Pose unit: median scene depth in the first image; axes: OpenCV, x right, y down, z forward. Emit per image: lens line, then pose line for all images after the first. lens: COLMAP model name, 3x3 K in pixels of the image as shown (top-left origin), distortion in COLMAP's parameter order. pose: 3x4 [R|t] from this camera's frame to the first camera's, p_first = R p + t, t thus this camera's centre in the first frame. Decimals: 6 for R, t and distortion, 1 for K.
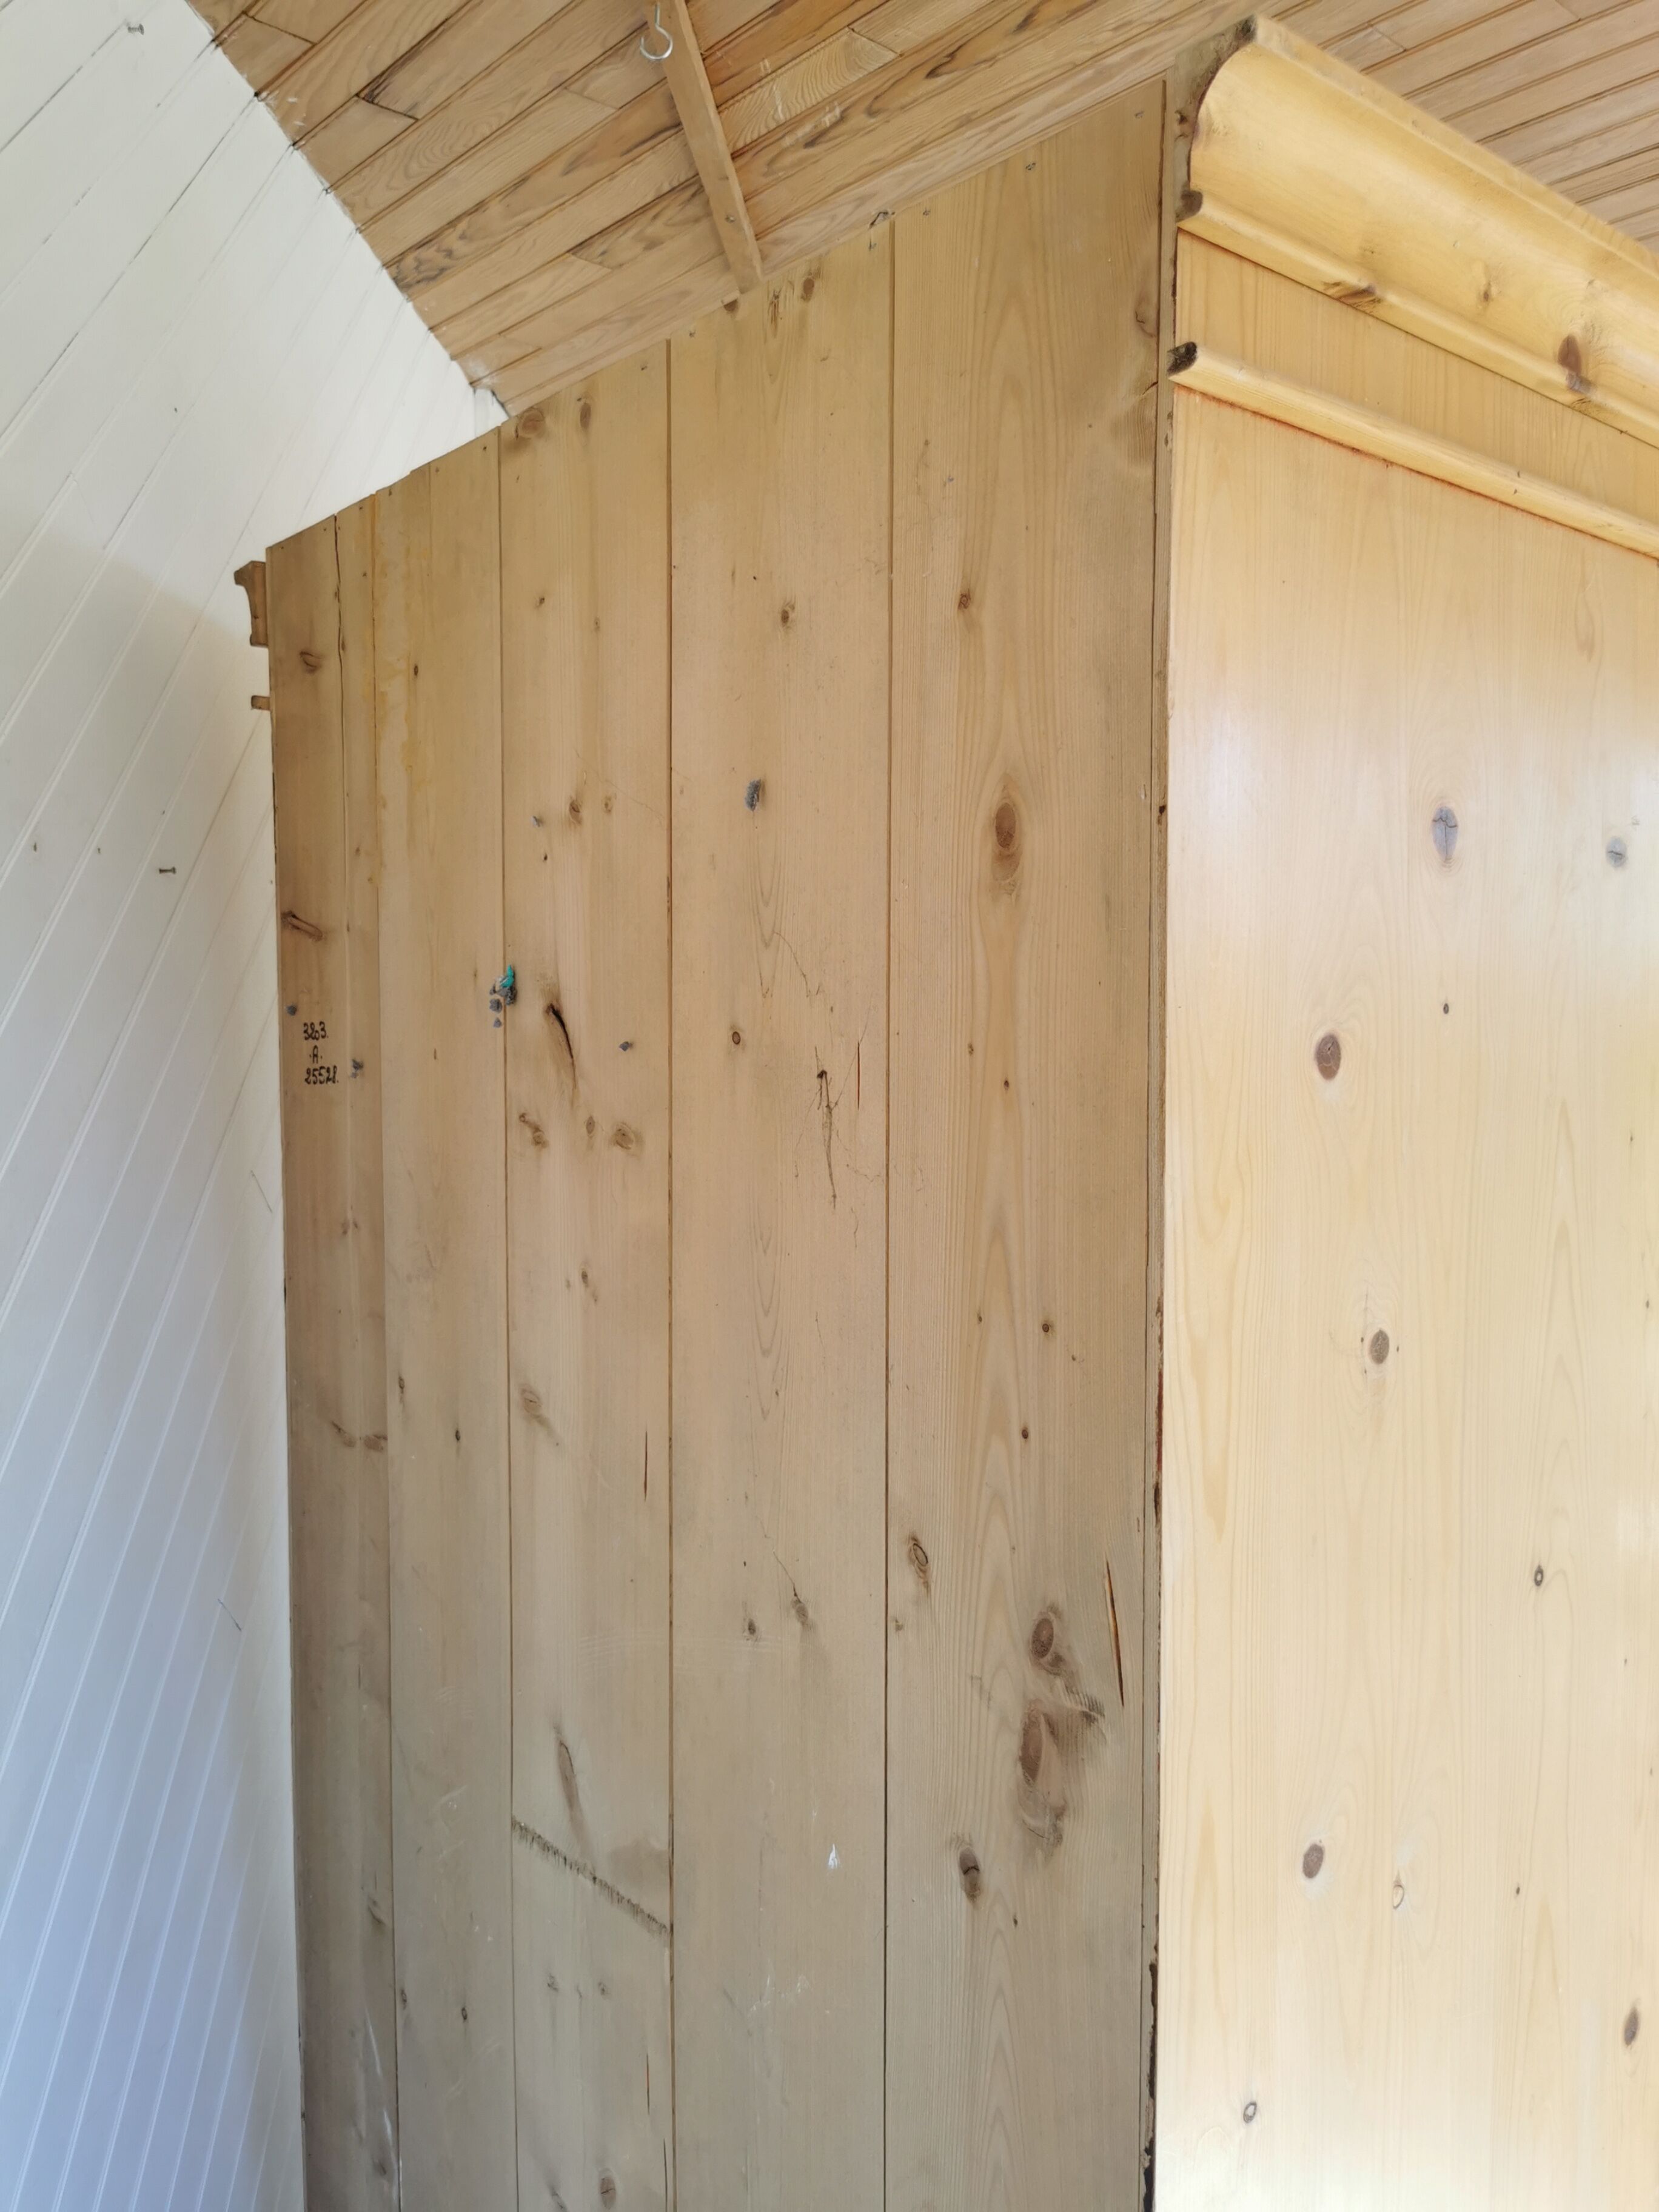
lens RADIAL K [[1785.9, 0, 829.5], [0, 1785.9, 1106.0], [0, 0, 1]] dist [0.022725, -0.040994]
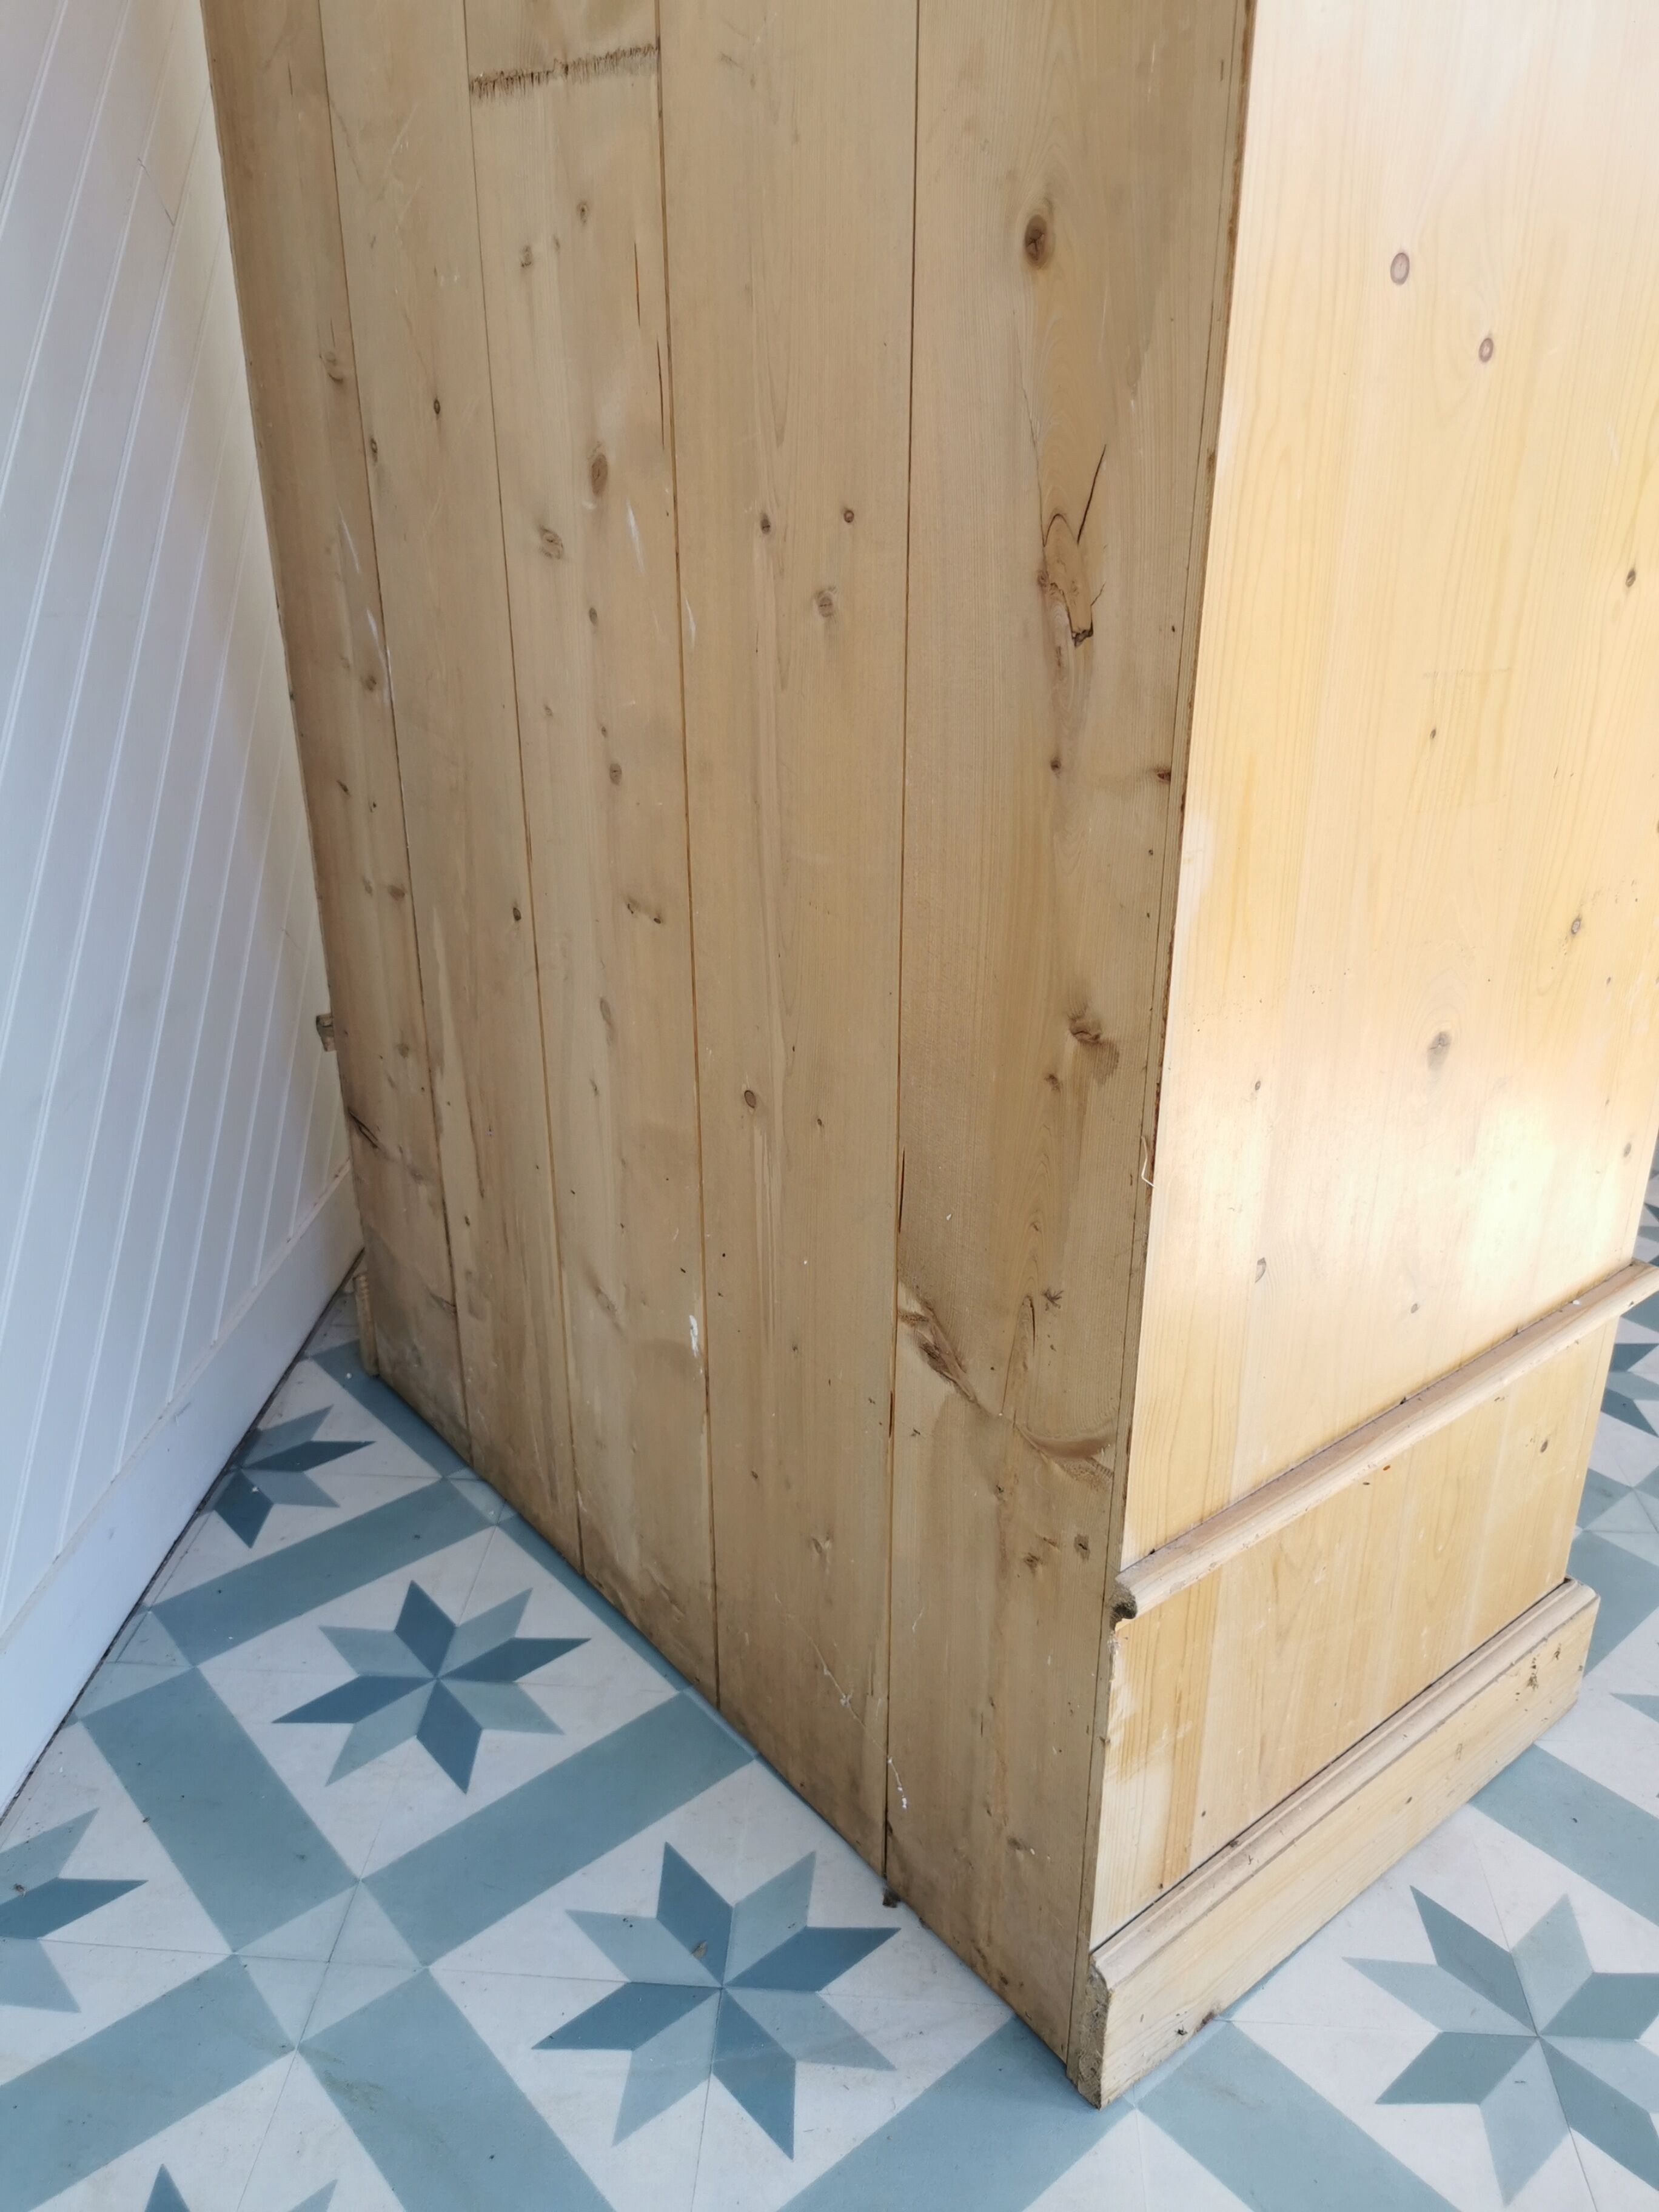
lens RADIAL K [[1761.9, 0, 835.3], [0, 1761.9, 1107.9], [0, 0, 1]] dist [0.055768, -0.098505]
pose [[0.999989, 0.004587, 0.000079, -0.004452], [-0.004301, 0.931376, 0.364032, 0.653129], [0.001596, -0.364029, 0.931386, 0.061120]]
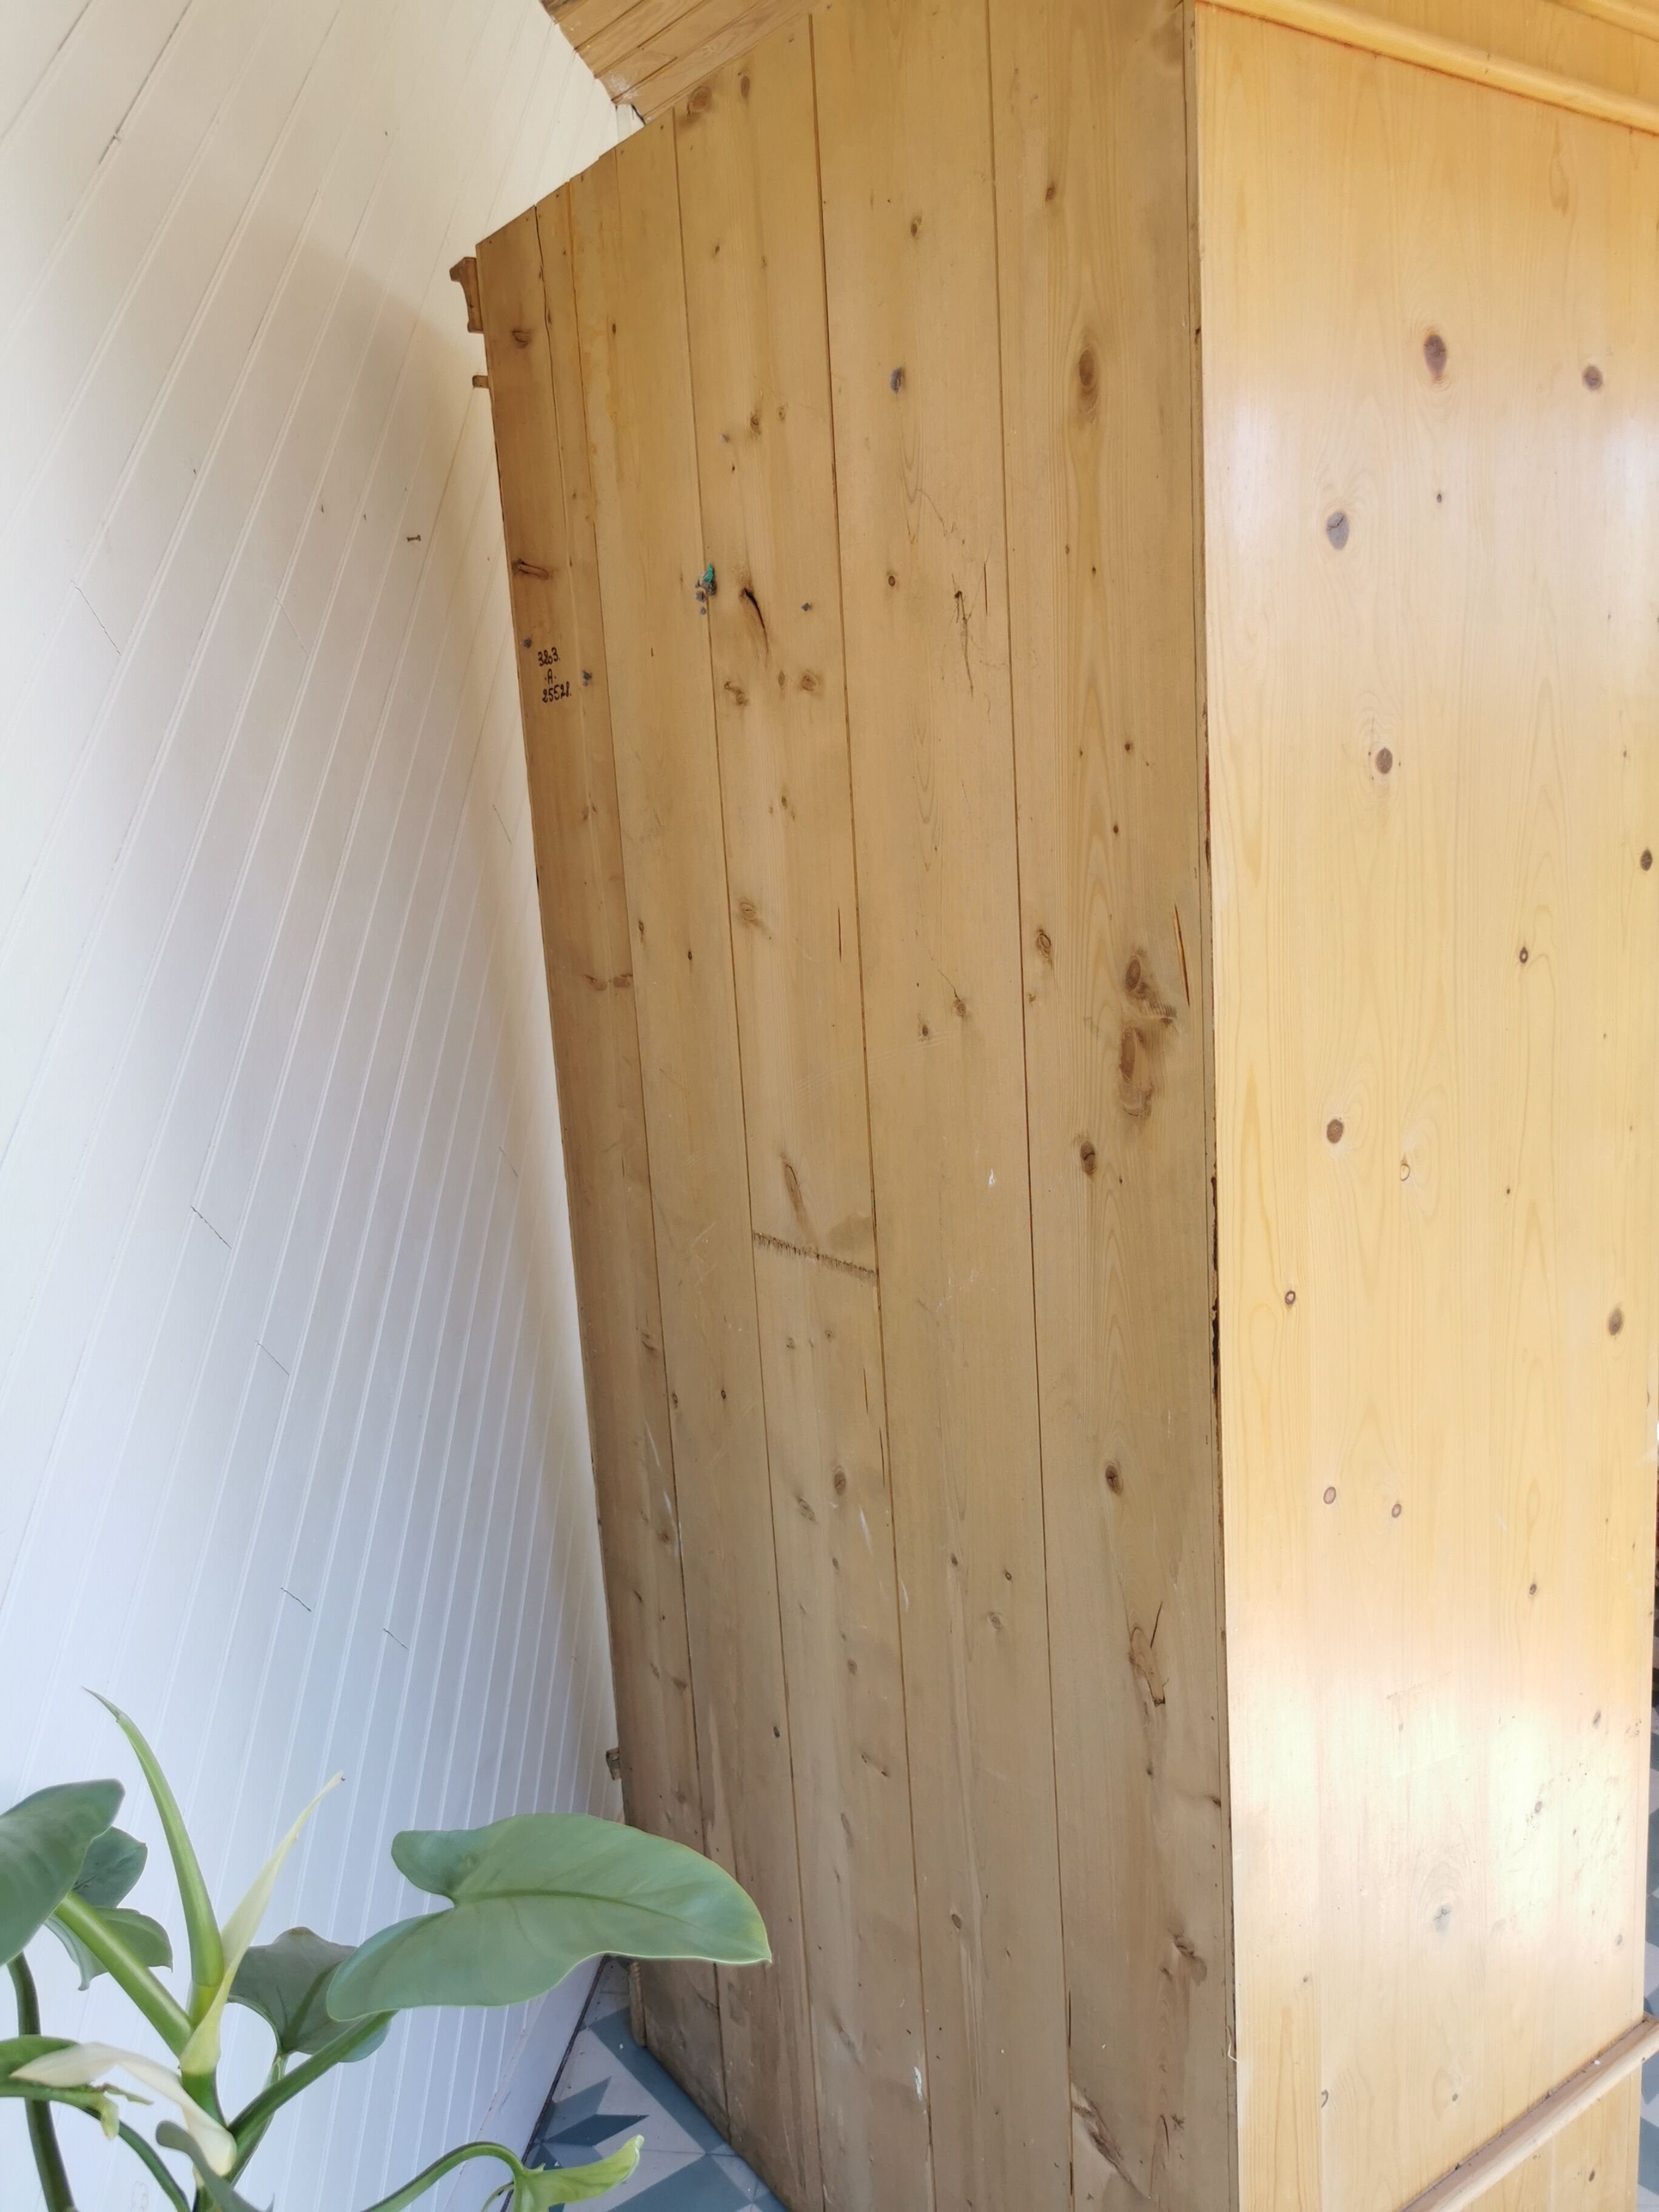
lens RADIAL K [[1761.9, 0, 835.3], [0, 1761.9, 1107.9], [0, 0, 1]] dist [0.055768, -0.098505]
pose [[0.995071, -0.043305, -0.089207, 0.004995], [0.054745, 0.989992, 0.130075, 0.169387], [0.082681, -0.134317, 0.987483, -0.324662]]
